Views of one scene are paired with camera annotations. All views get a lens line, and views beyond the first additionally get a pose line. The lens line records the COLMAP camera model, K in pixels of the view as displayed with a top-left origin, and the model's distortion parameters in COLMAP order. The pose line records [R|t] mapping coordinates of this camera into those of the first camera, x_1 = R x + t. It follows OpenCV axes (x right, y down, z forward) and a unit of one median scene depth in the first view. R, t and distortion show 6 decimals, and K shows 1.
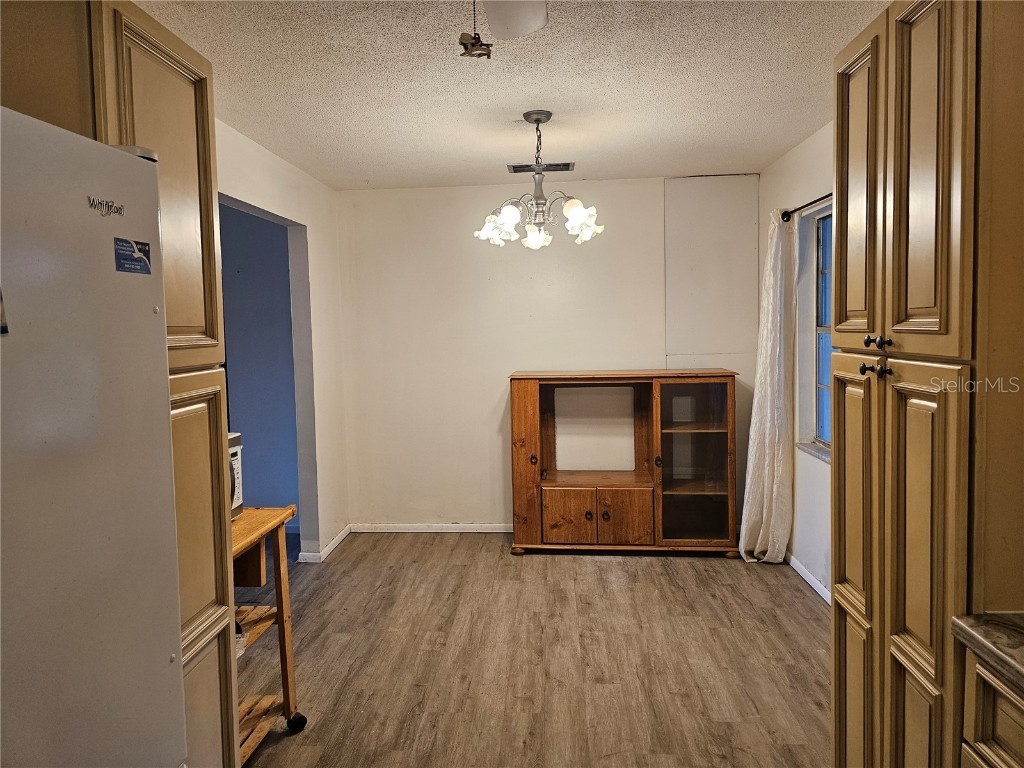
lens RADIAL K [[694.8, 0, 508.2], [0, 694.8, 380.5], [0, 0, 1]] dist [0.036878, -0.032948]
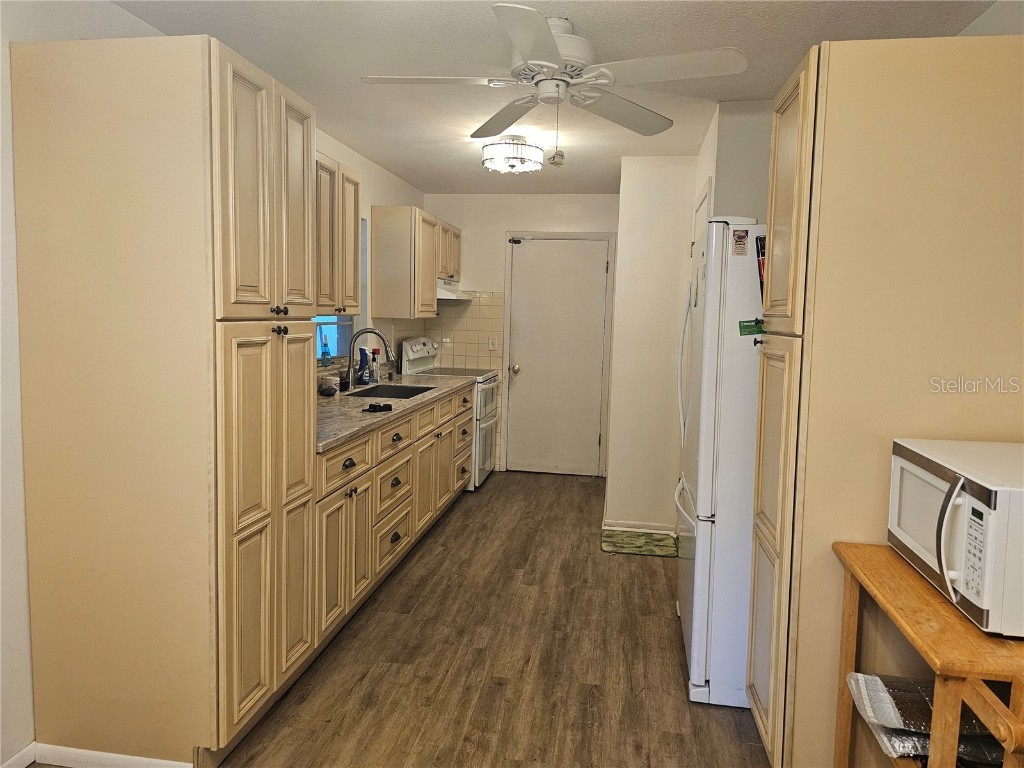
lens RADIAL K [[694.8, 0, 513.9], [0, 694.8, 375.0], [0, 0, 1]] dist [0.036878, -0.032948]
pose [[-0.995772, -0.015252, 0.090590, -0.037763], [0.000203, 0.985754, 0.168191, -0.079034], [-0.091864, 0.167498, -0.981583, 1.103431]]
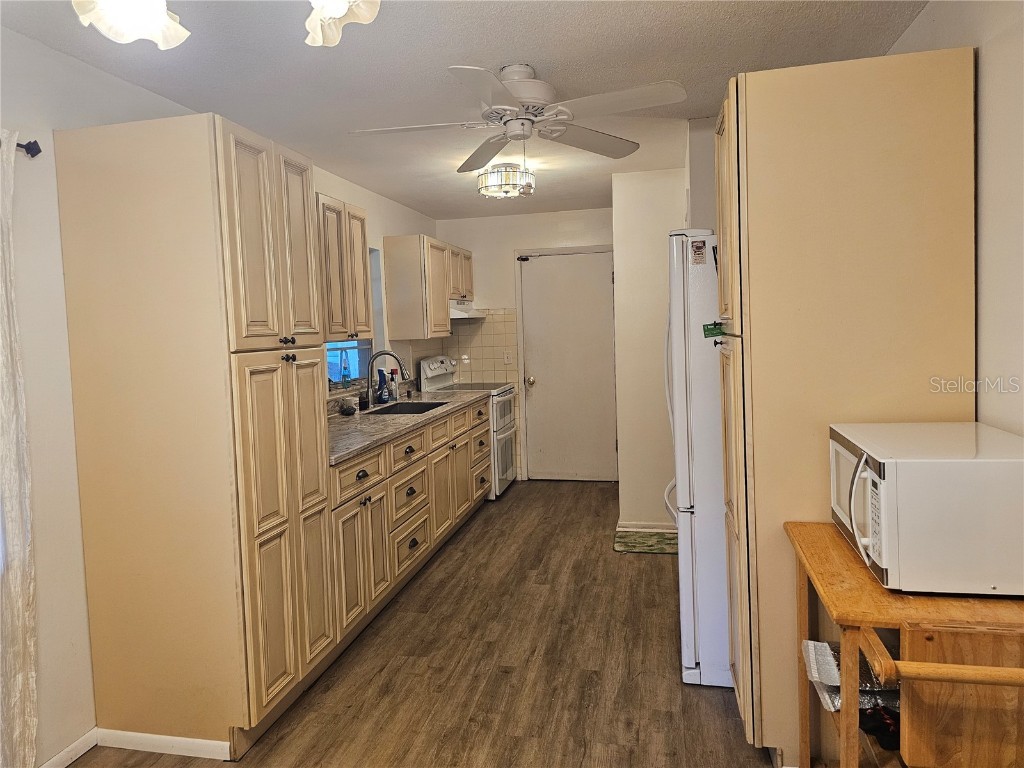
lens RADIAL K [[694.8, 0, 497.5], [0, 694.8, 370.1], [0, 0, 1]] dist [0.036878, -0.032948]
pose [[-0.984938, 0.043399, 0.167372, -0.105052], [0.067130, 0.988036, 0.138845, -0.085961], [-0.159343, 0.147990, -0.976068, 1.169511]]
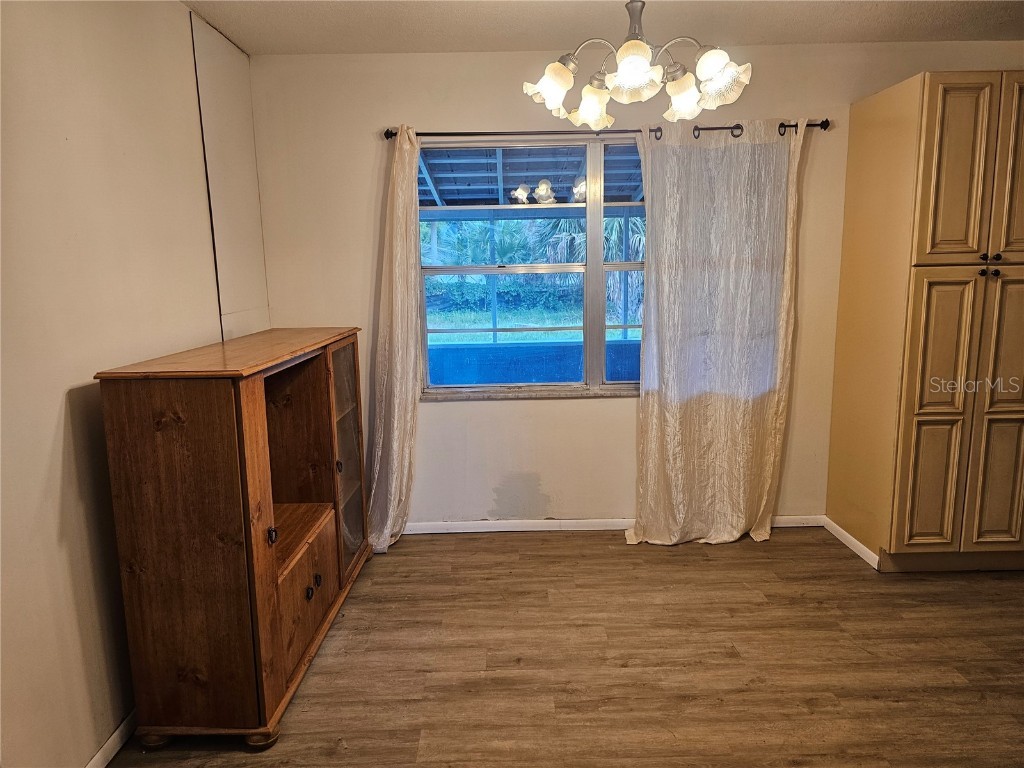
lens RADIAL K [[694.8, 0, 509.6], [0, 694.8, 381.3], [0, 0, 1]] dist [0.036878, -0.032948]
pose [[-0.070916, -0.148448, 0.986374, -0.580117], [0.100772, 0.982738, 0.155146, -0.070580], [-0.992379, 0.110401, -0.054733, 1.103220]]
